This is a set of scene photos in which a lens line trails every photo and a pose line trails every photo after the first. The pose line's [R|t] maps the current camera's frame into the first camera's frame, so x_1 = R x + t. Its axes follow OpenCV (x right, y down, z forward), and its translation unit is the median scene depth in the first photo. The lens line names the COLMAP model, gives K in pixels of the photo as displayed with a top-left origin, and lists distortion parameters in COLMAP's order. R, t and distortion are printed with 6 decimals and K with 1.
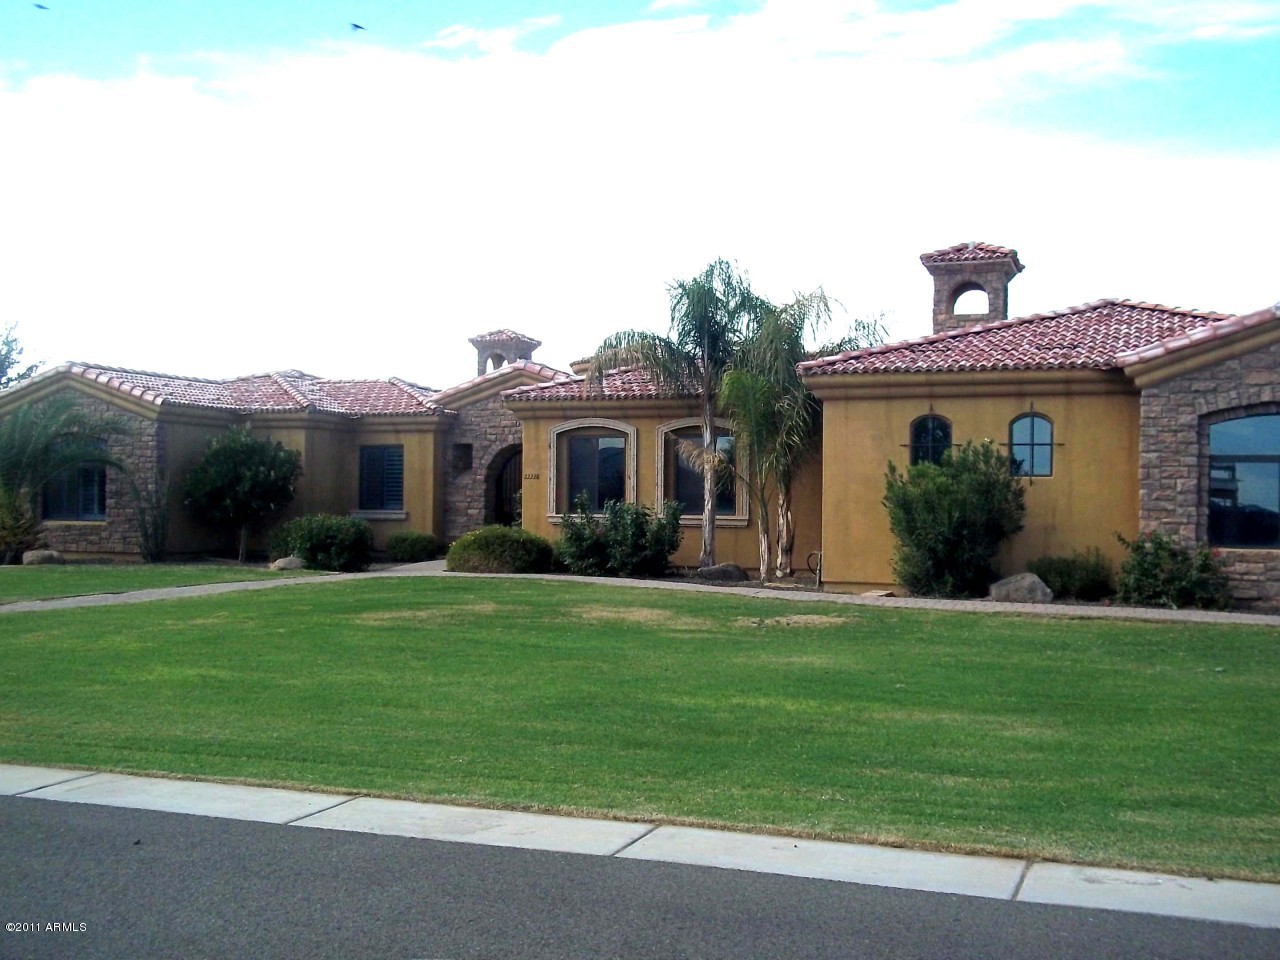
lens RADIAL K [[1401.5, 0, 638.9], [0, 1401.5, 481.7], [0, 0, 1]] dist [0.020245, 0.000000]
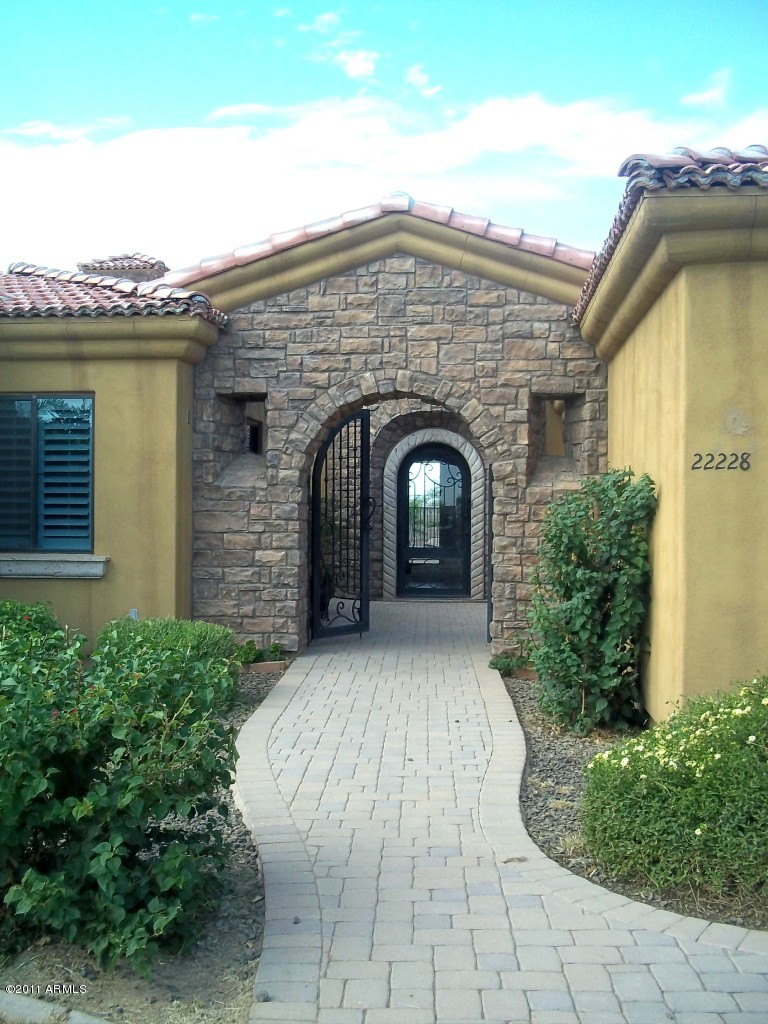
lens RADIAL K [[1121.2, 0, 384.8], [0, 1121.2, 510.1], [0, 0, 1]] dist [0.020245, 0.000000]
pose [[0.965722, -0.002385, 0.259567, -0.171847], [-0.001675, 0.999880, 0.015419, 0.002543], [-0.259572, -0.015325, 0.965602, 0.668505]]
